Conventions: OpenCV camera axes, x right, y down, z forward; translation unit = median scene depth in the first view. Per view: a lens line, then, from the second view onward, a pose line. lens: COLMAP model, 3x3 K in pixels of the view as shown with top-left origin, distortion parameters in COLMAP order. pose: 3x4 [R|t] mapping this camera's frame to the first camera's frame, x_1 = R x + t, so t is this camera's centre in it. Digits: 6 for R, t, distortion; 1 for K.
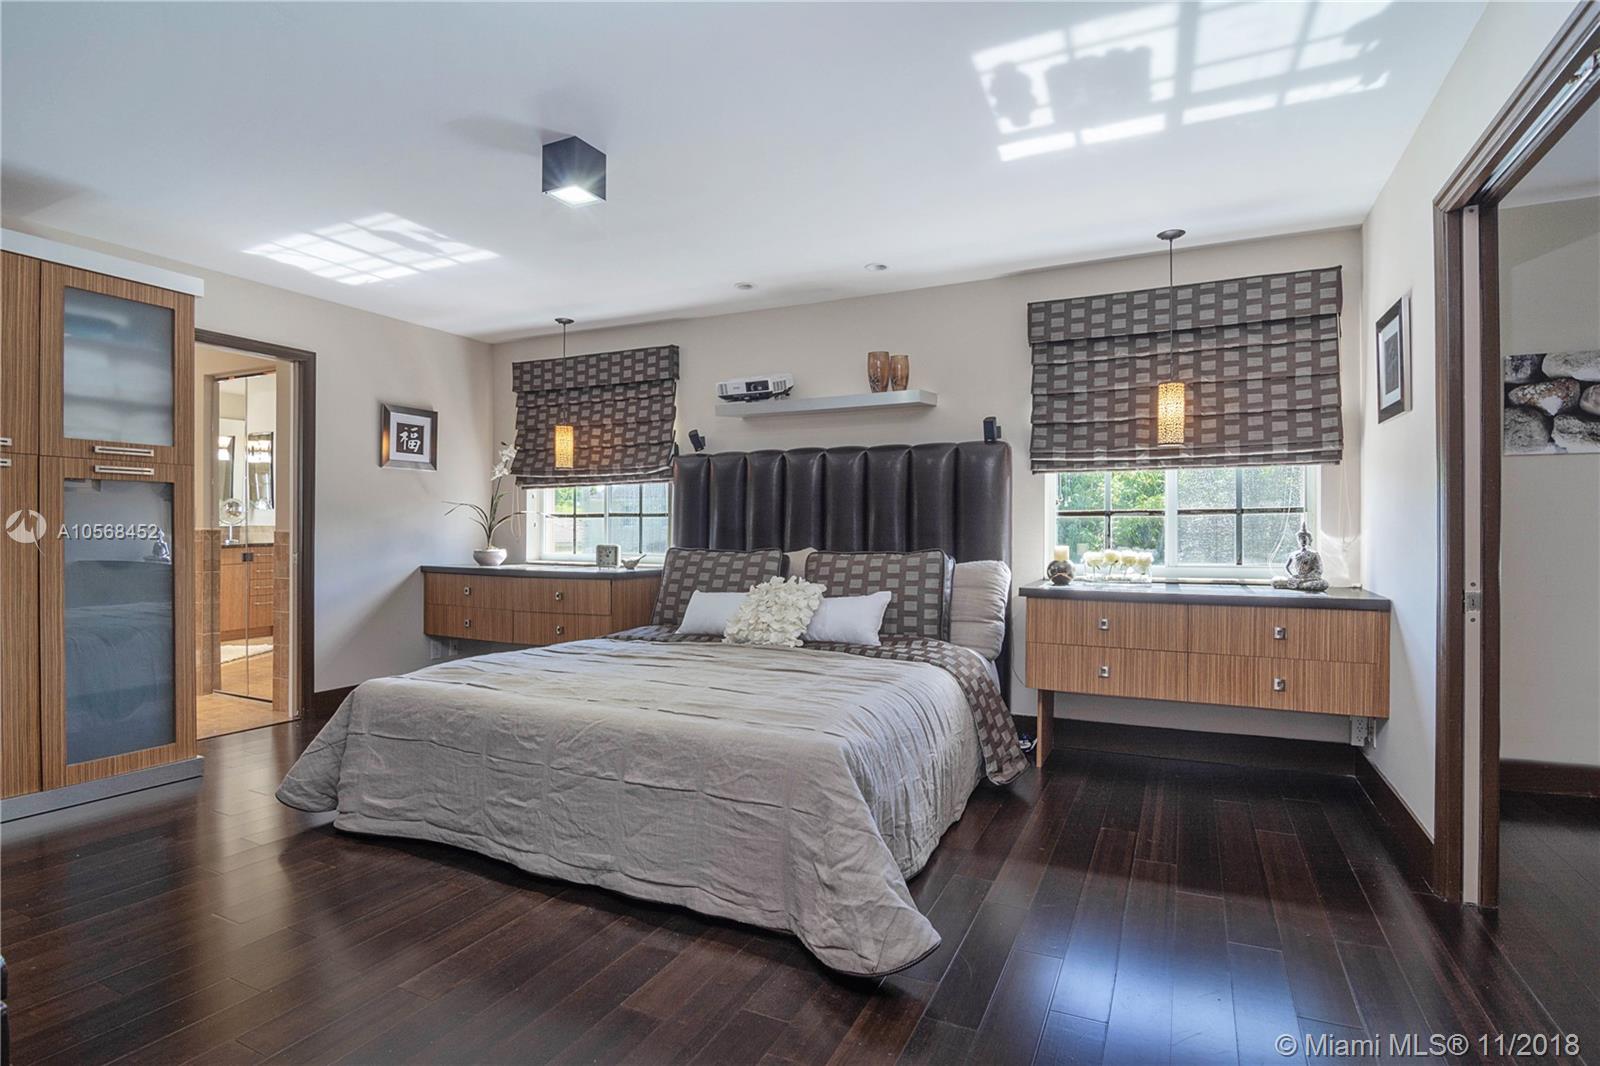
lens RADIAL K [[784.7, 0, 800.0], [0, 784.7, 533.0], [0, 0, 1]] dist [0.024843, 0.000089]
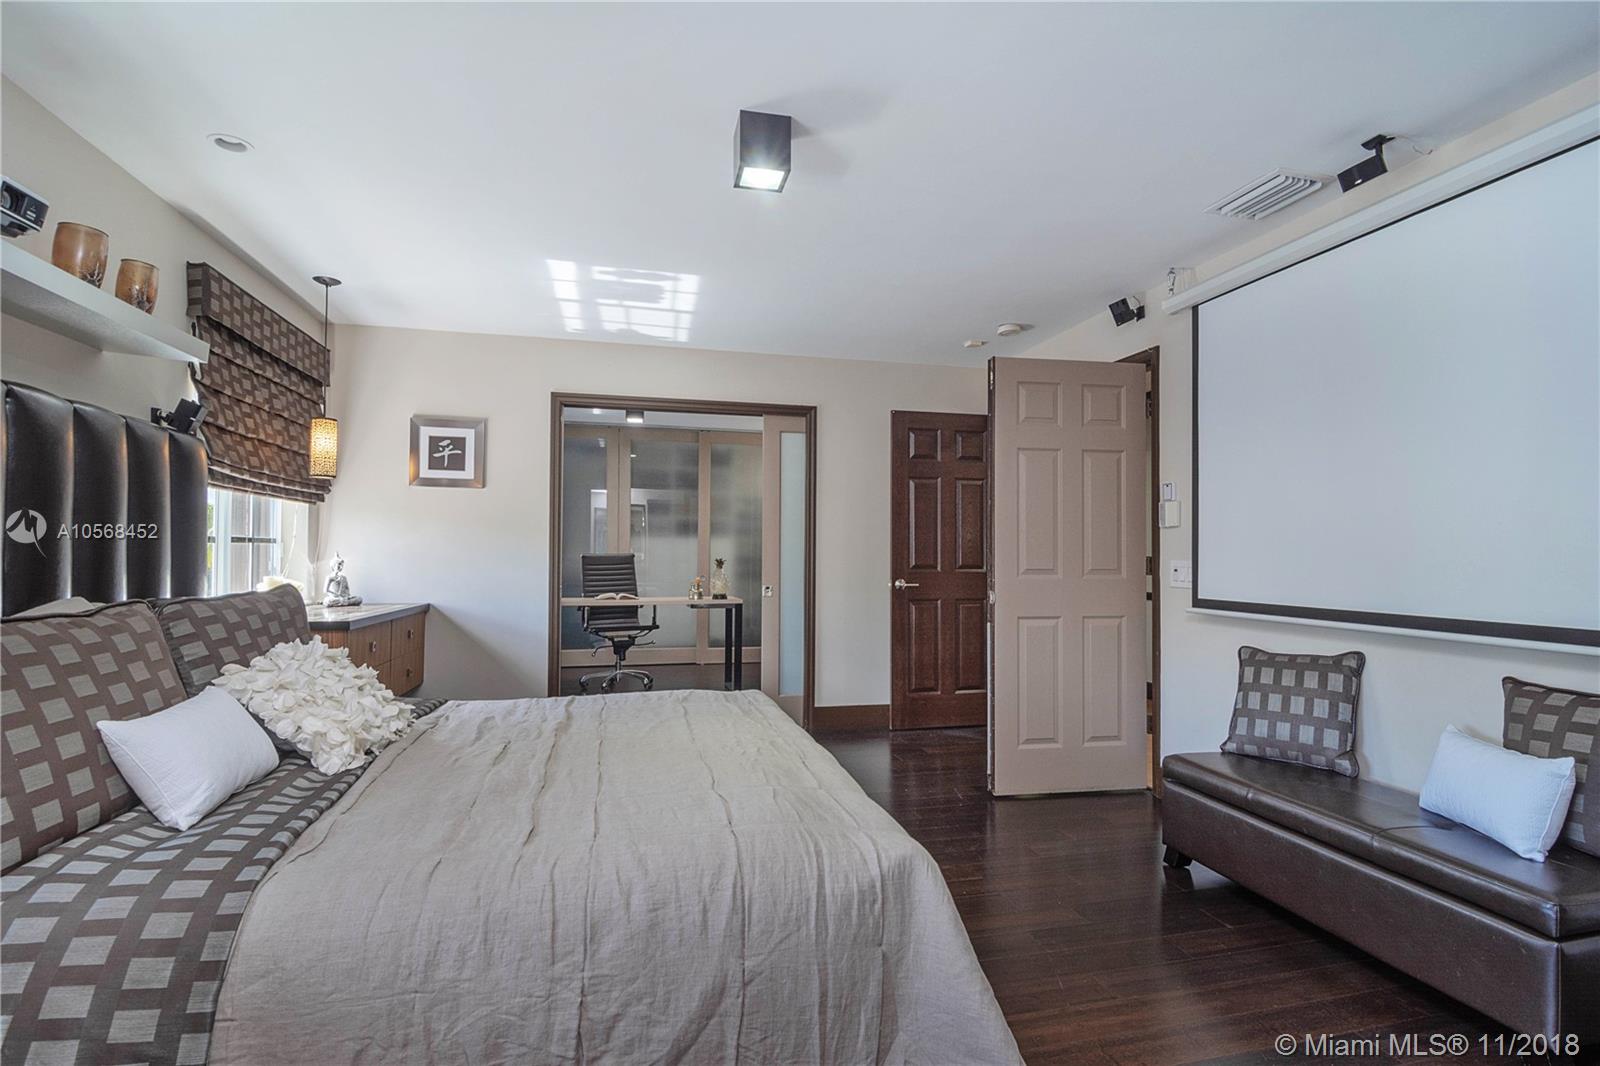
lens RADIAL K [[819.8, 0, 800.0], [0, 819.8, 533.0], [0, 0, 1]] dist [-0.000500, -0.001504]
pose [[-0.625156, 0.013319, 0.780386, -1.095976], [-0.000434, 0.999848, -0.017413, -0.026146], [-0.780500, -0.011225, -0.625056, 1.659475]]
